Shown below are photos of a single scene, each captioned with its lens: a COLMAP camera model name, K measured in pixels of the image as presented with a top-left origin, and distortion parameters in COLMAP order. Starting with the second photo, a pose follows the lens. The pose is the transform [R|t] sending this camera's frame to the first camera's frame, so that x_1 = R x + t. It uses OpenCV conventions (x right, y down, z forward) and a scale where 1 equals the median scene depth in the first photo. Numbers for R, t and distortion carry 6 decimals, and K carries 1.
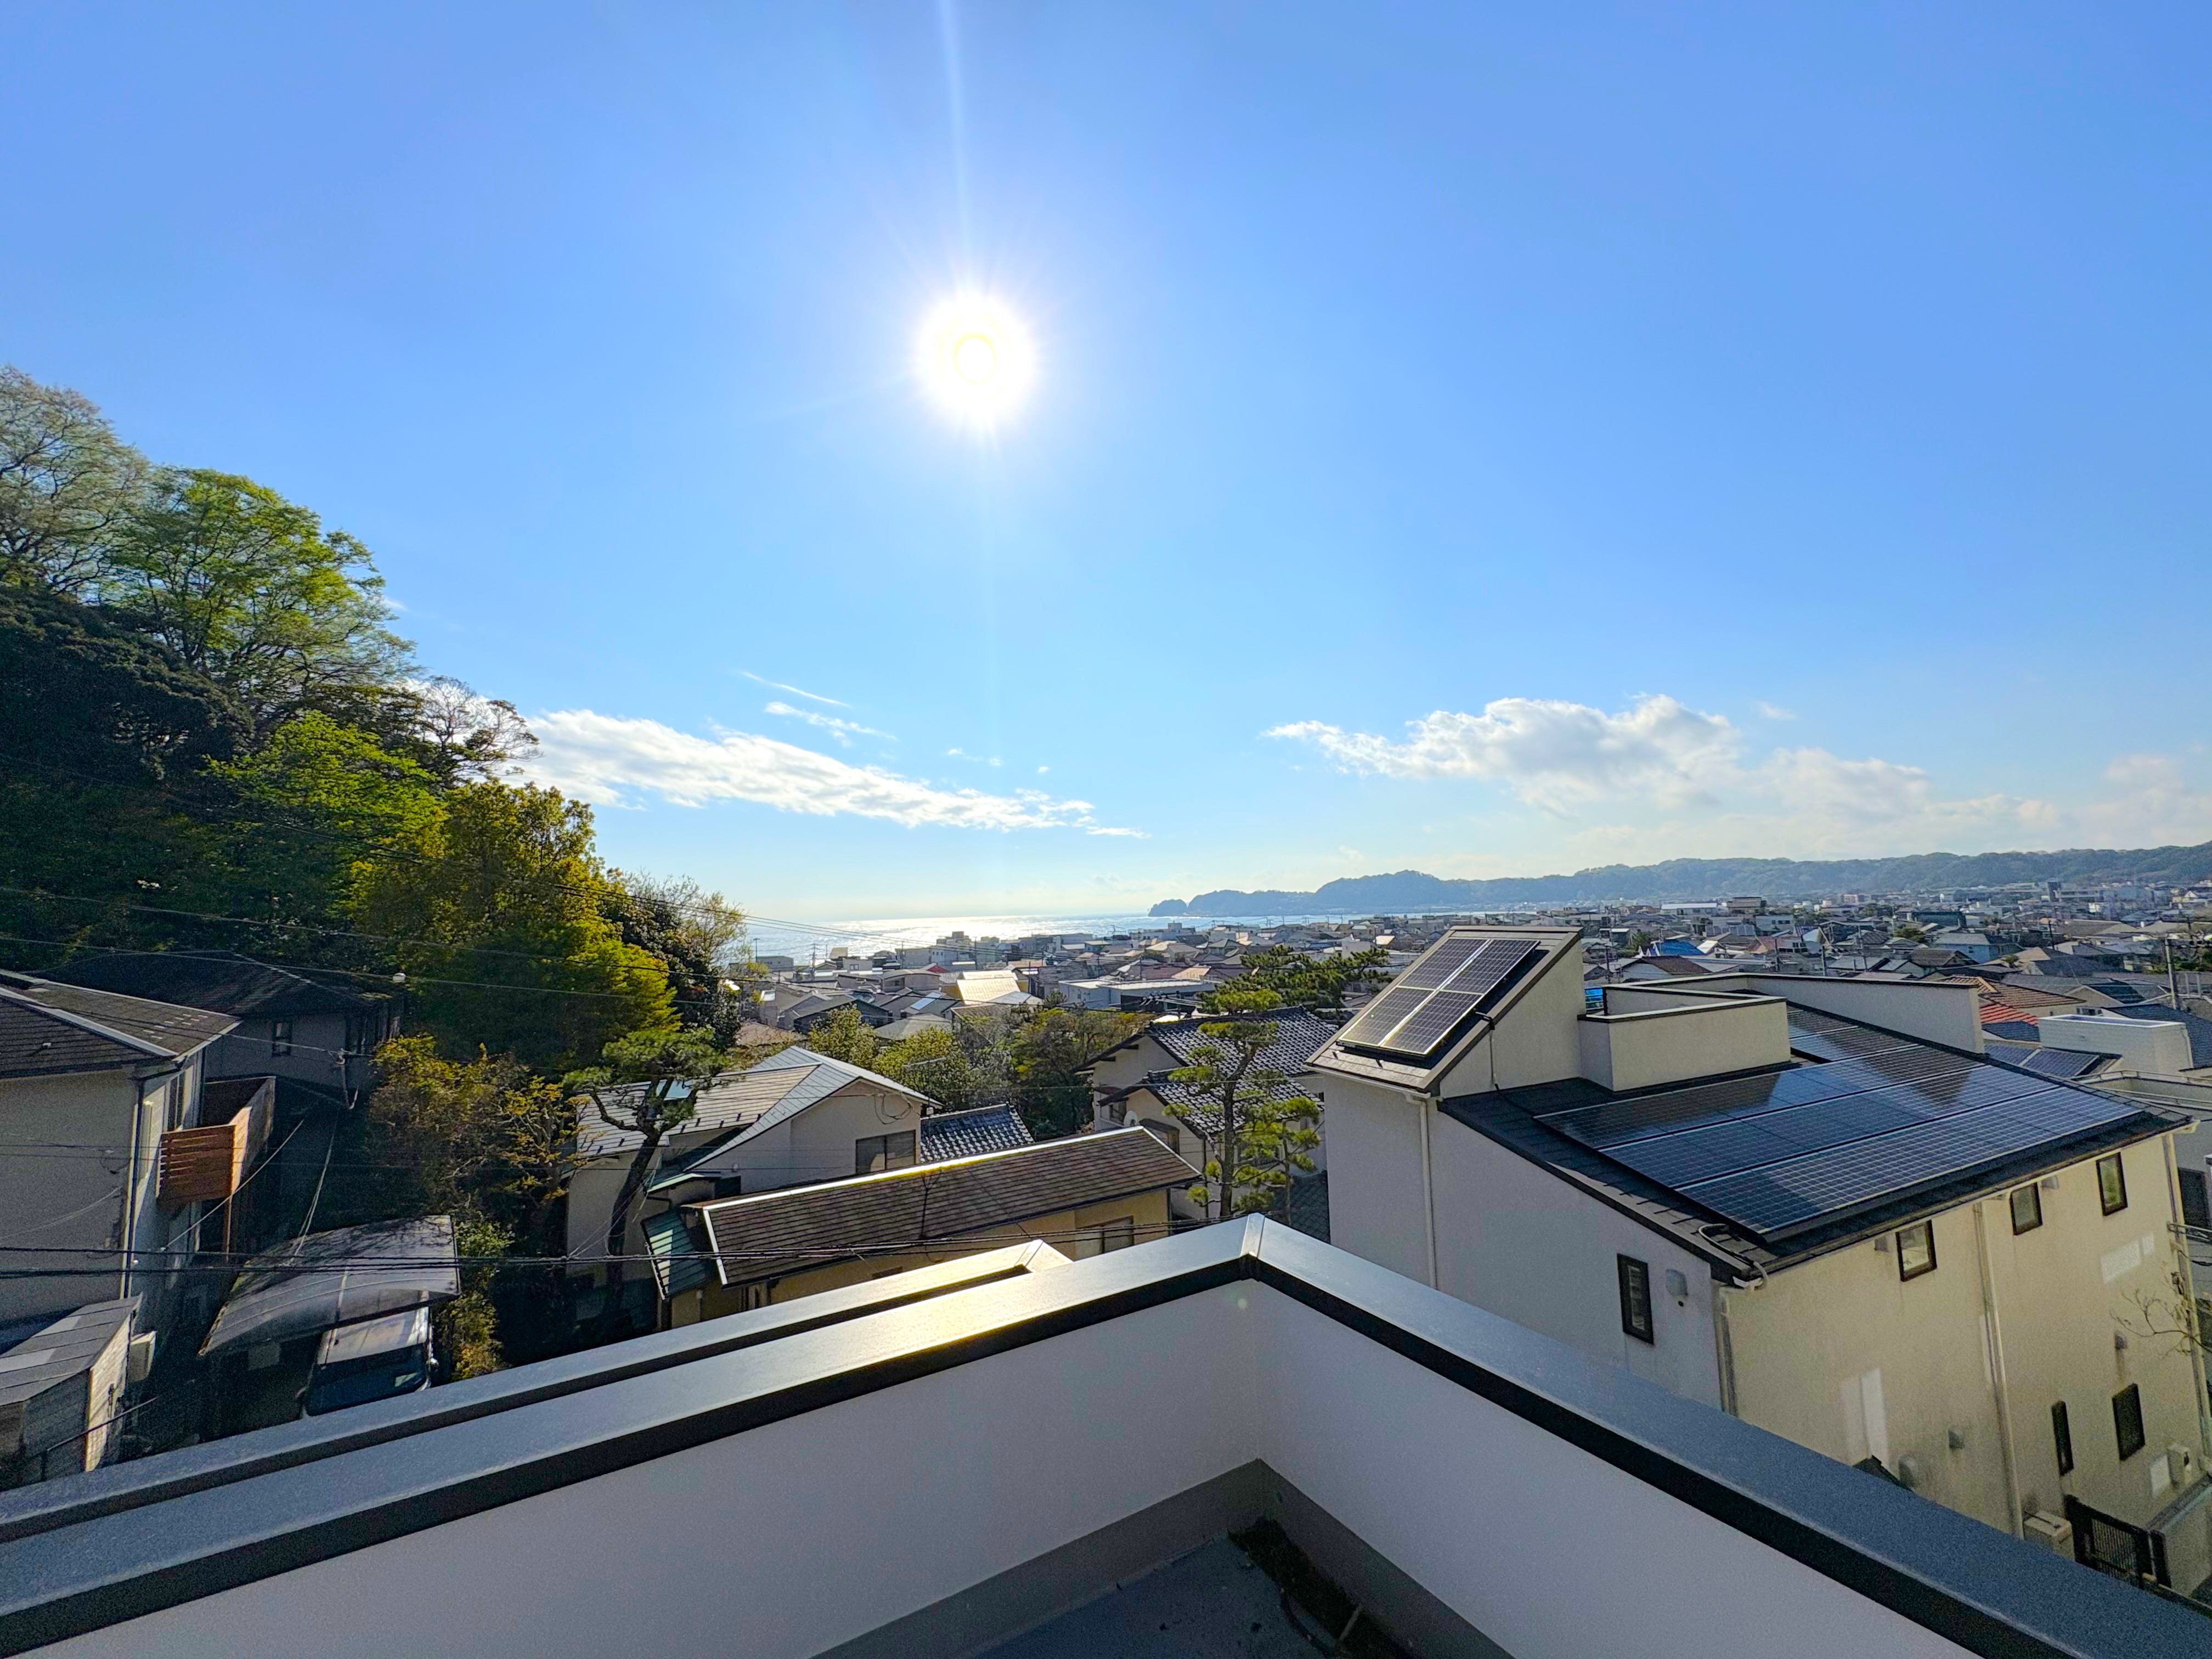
lens RADIAL K [[879.3, 0, 1106.0], [0, 879.3, 829.5], [0, 0, 1]] dist [-0.000714, 0.000417]
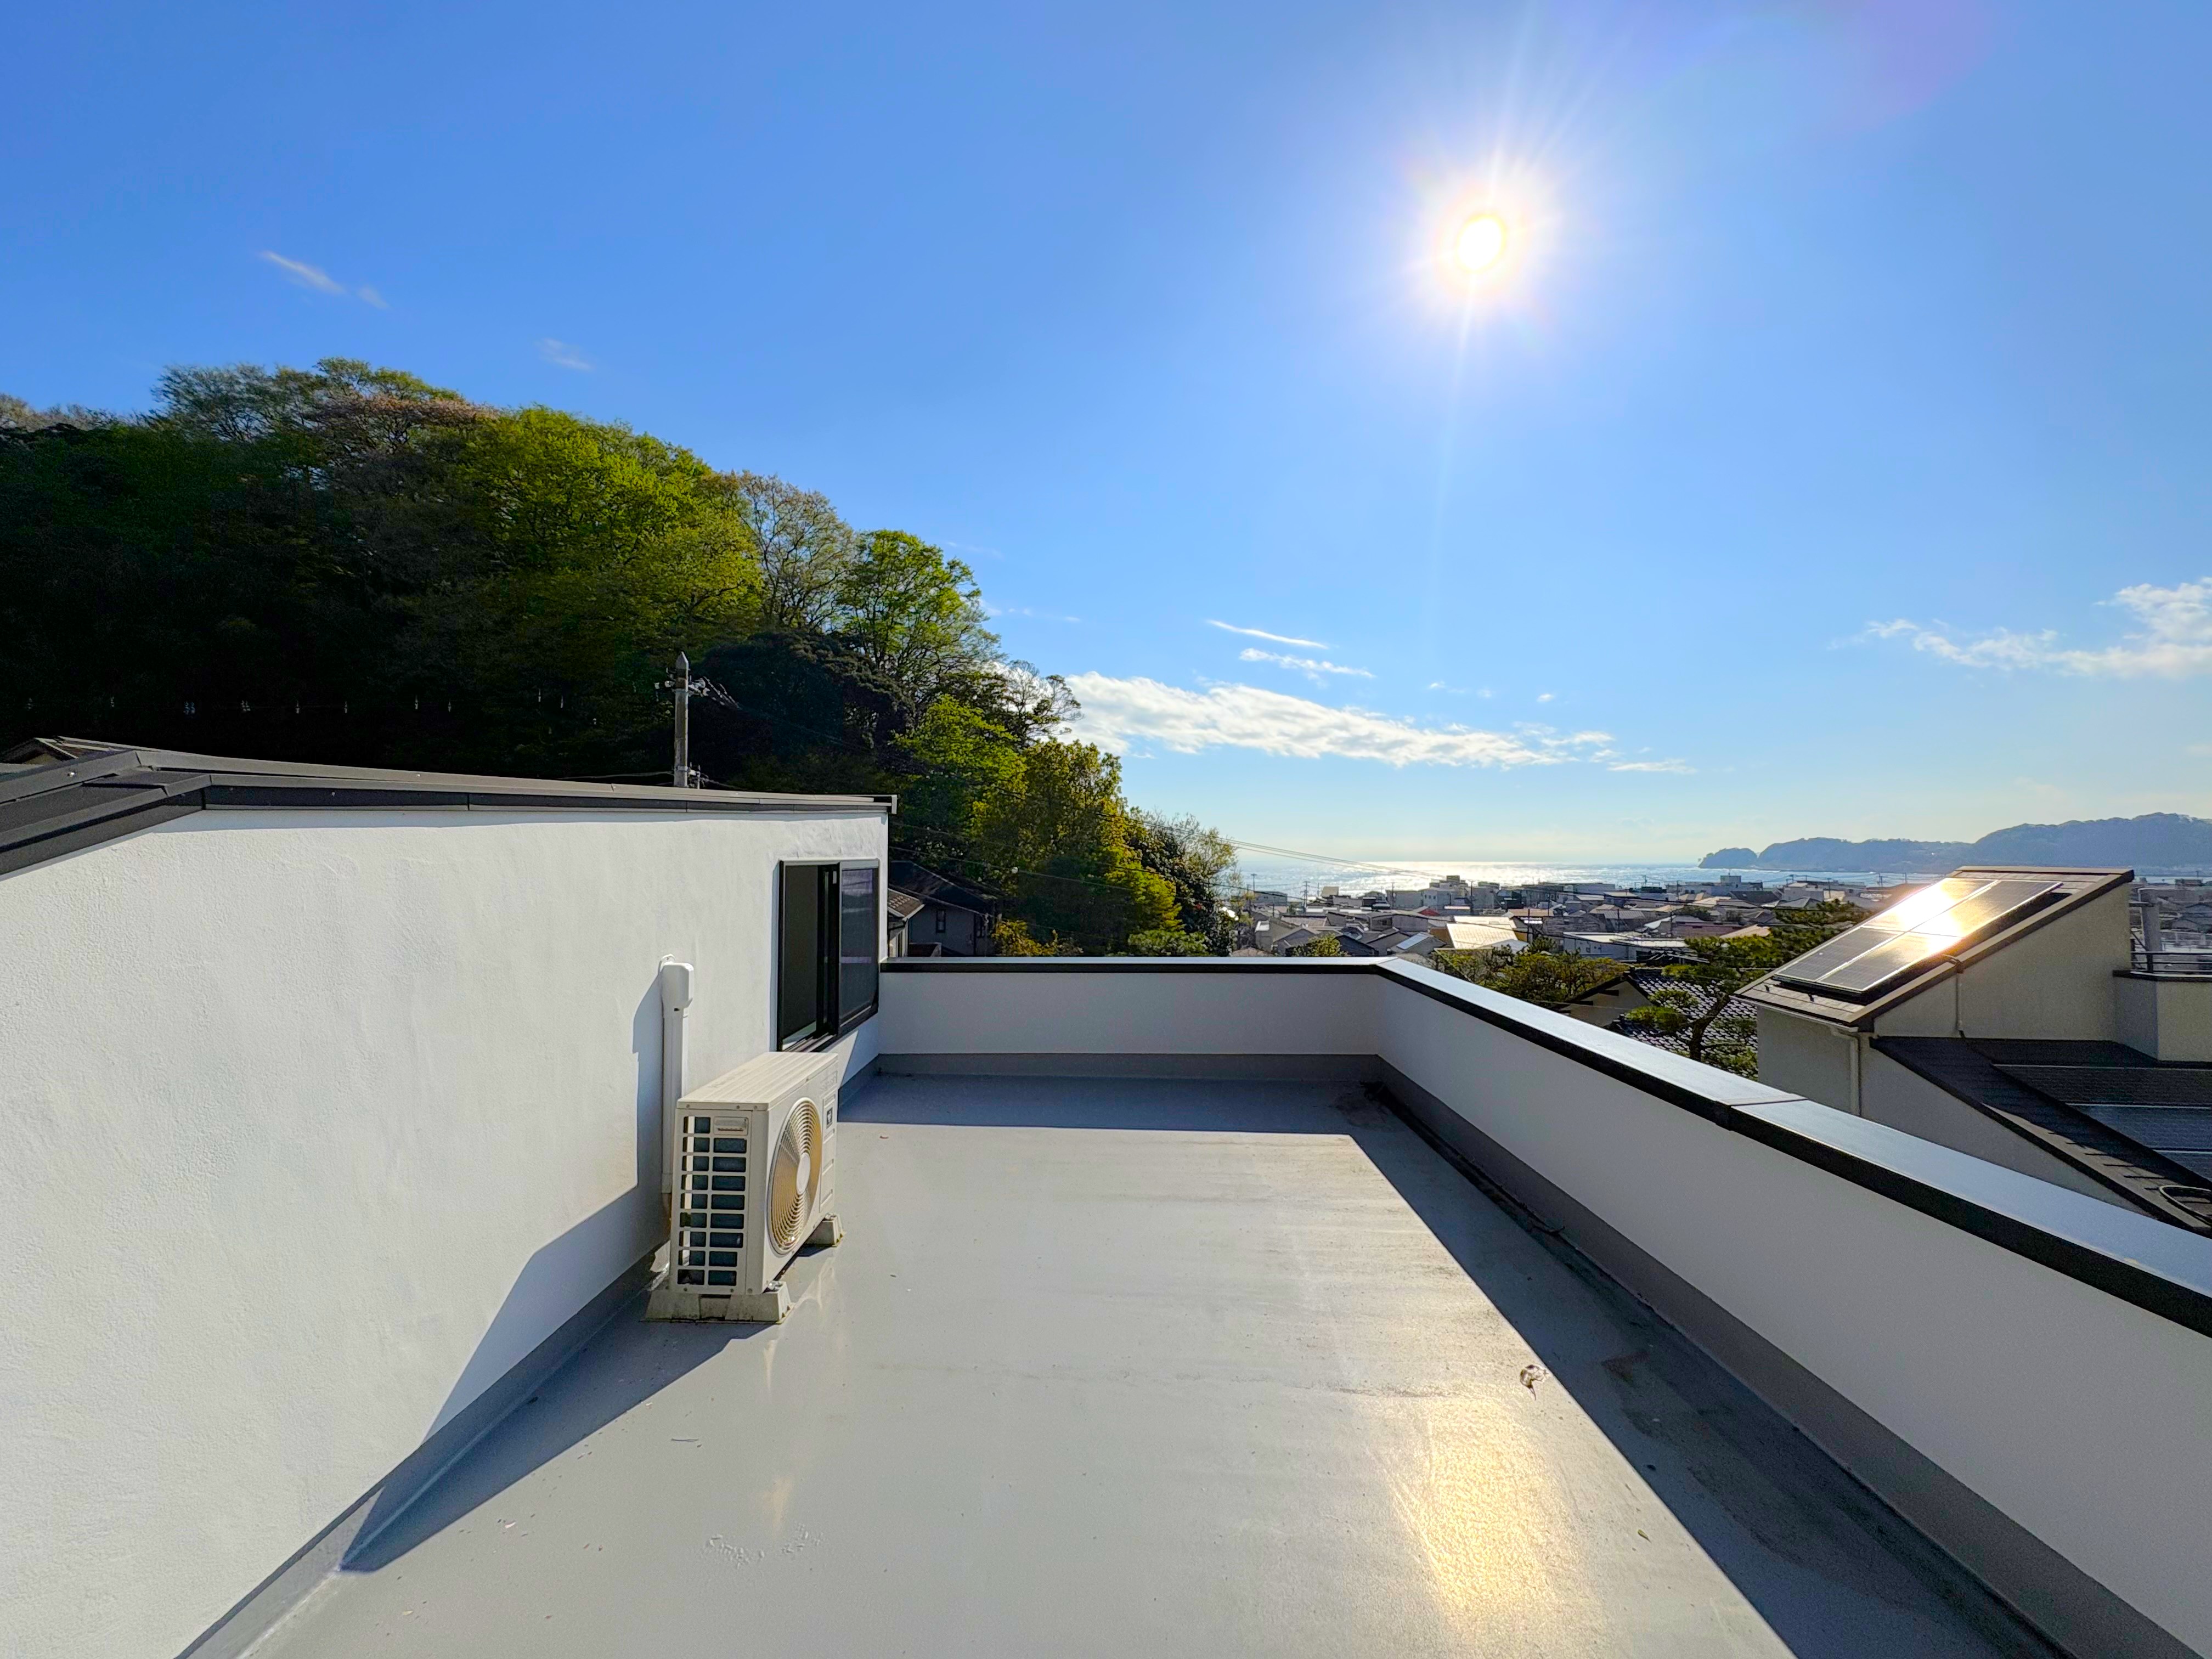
lens RADIAL K [[879.3, 0, 1106.0], [0, 879.3, 829.5], [0, 0, 1]] dist [-0.000714, 0.000417]
pose [[0.854994, 0.012515, -0.518487, 0.037559], [0.022217, 0.997907, 0.060723, 0.000049], [0.518162, -0.063437, 0.852927, -0.062348]]
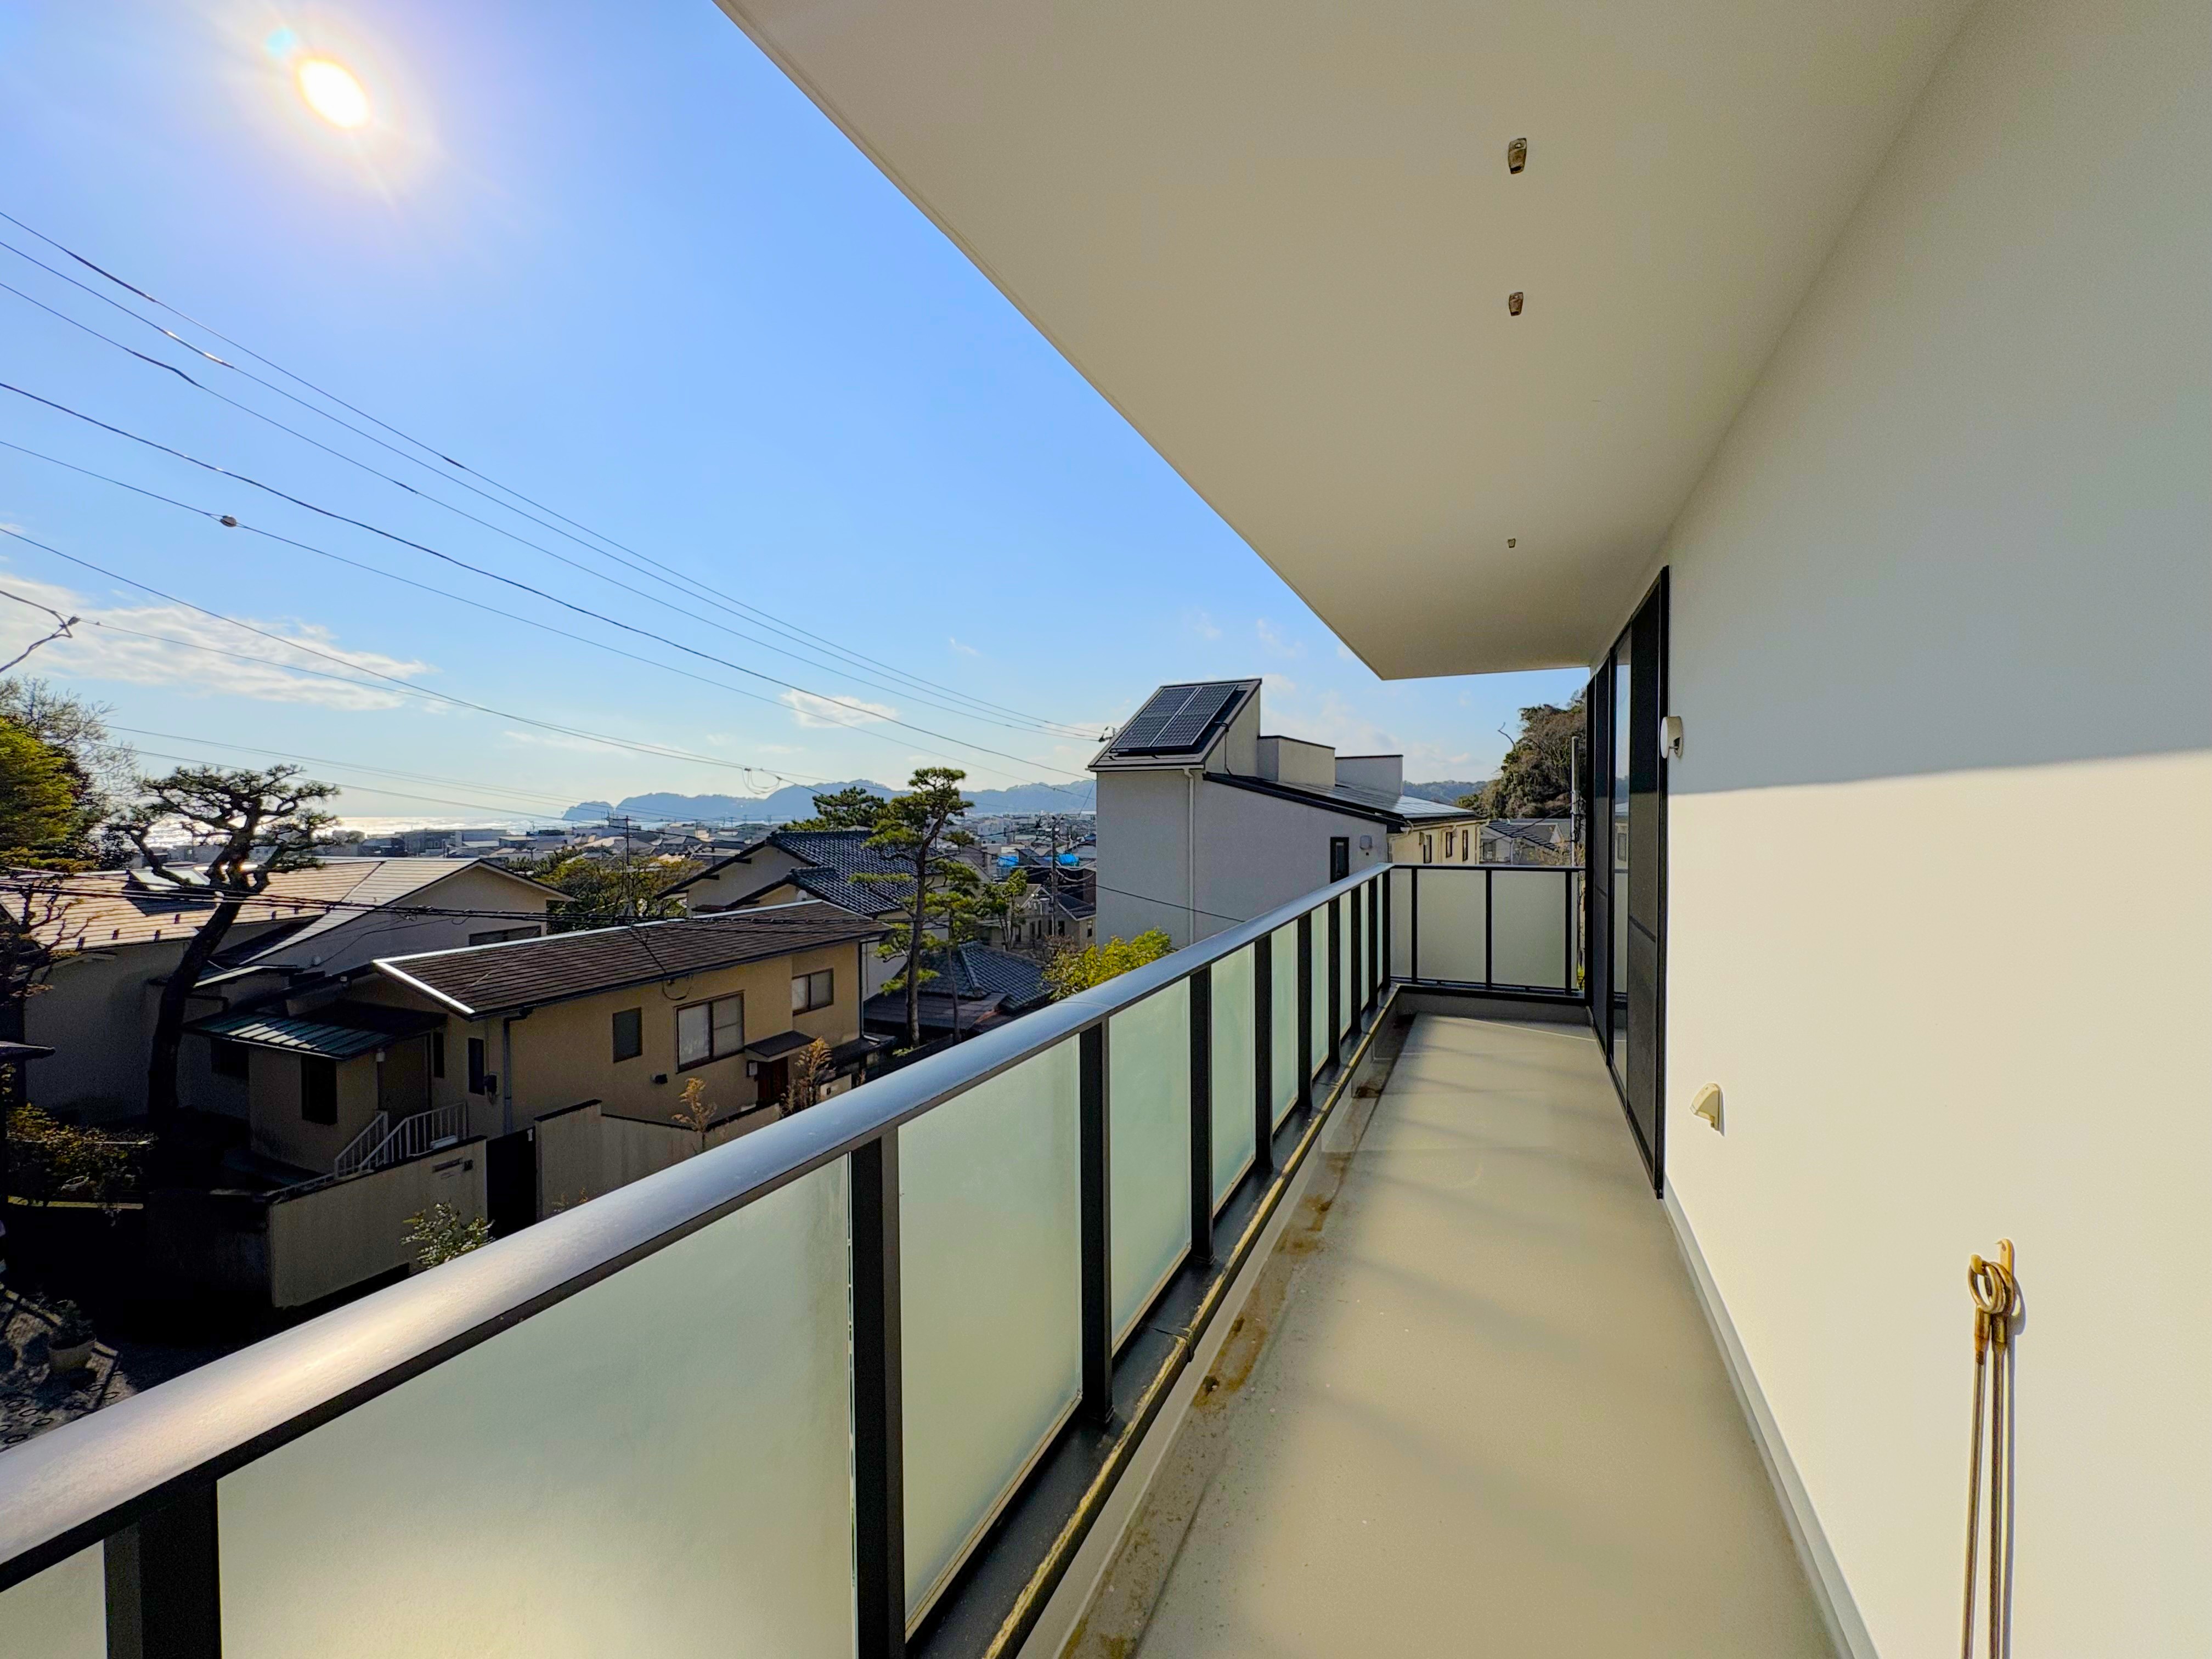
lens RADIAL K [[879.3, 0, 1106.0], [0, 879.3, 829.5], [0, 0, 1]] dist [-0.000714, 0.000417]
pose [[0.826228, 0.009678, 0.563252, -0.132868], [-0.069799, 0.993907, 0.085310, 0.070047], [-0.558995, -0.109800, 0.821869, -0.020498]]
